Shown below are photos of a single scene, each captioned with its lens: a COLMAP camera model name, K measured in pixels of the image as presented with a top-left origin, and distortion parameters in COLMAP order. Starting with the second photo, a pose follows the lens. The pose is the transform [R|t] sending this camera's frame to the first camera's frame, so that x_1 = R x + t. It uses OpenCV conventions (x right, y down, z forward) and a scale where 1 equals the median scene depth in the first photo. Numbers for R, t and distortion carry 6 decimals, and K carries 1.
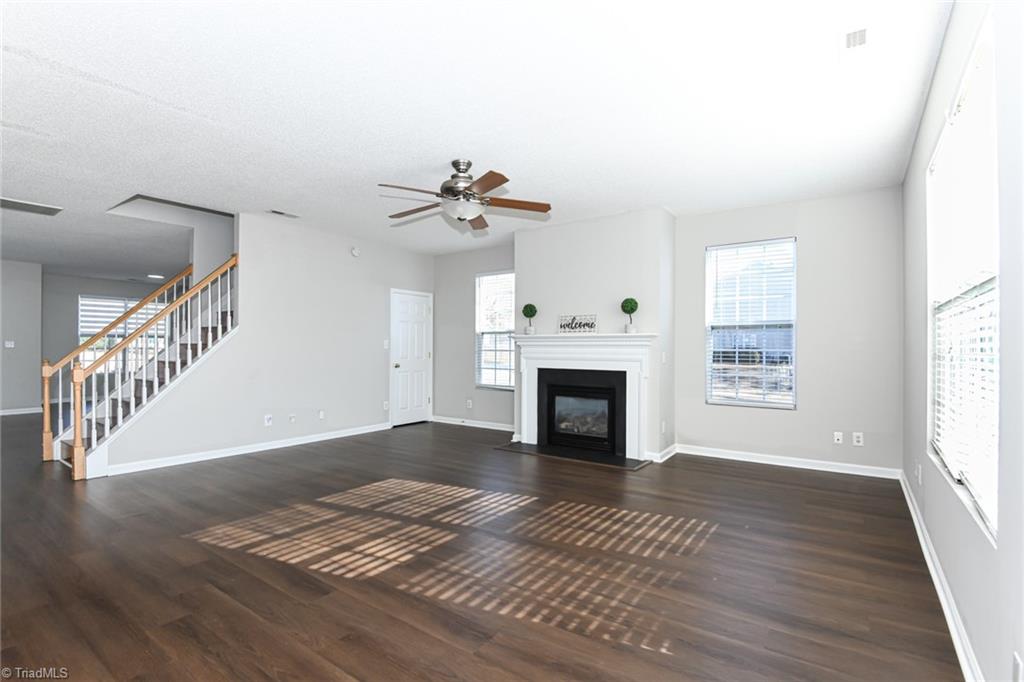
lens RADIAL K [[480.3, 0, 503.5], [0, 480.3, 344.6], [0, 0, 1]] dist [-0.001677, -0.000252]
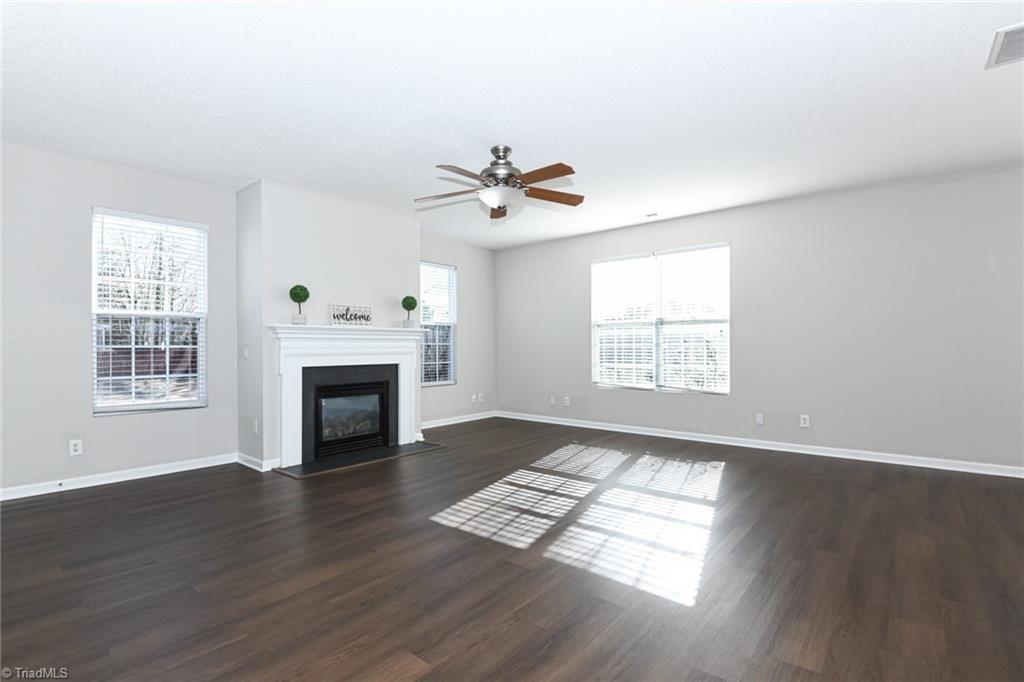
lens RADIAL K [[480.3, 0, 503.5], [0, 480.3, 344.6], [0, 0, 1]] dist [-0.001677, -0.000252]
pose [[0.068062, -0.000272, 0.997681, -0.753531], [-0.003776, 0.999993, 0.000531, 0.010997], [-0.997674, -0.003803, 0.068060, 0.664293]]
